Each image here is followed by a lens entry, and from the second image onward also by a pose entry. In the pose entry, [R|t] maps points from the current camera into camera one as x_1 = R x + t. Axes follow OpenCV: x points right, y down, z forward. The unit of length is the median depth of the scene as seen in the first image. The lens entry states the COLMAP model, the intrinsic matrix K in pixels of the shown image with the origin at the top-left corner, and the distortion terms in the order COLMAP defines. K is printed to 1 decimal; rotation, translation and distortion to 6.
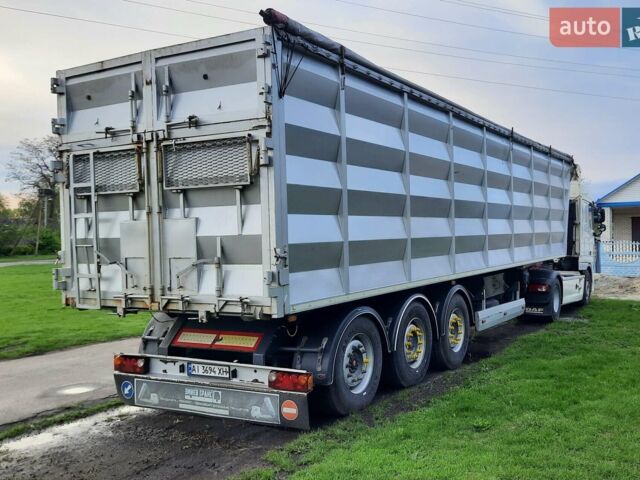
lens RADIAL K [[643.3, 0, 320.0], [0, 643.3, 240.0], [0, 0, 1]] dist [0.066424, 0.004122]
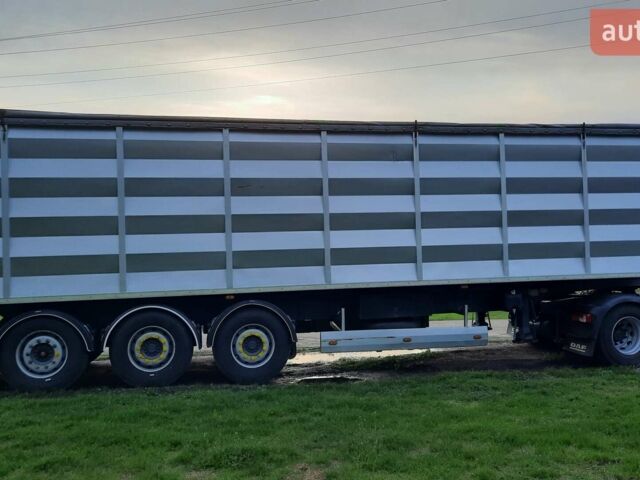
lens RADIAL K [[214.3, 0, 320.0], [0, 214.3, 240.0], [0, 0, 1]] dist [0.012777, 0.000053]
pose [[0.589674, -0.001832, -0.807639, 0.723321], [0.002679, 0.999996, -0.000313, -0.029363], [0.807637, -0.001979, 0.589677, 1.190081]]
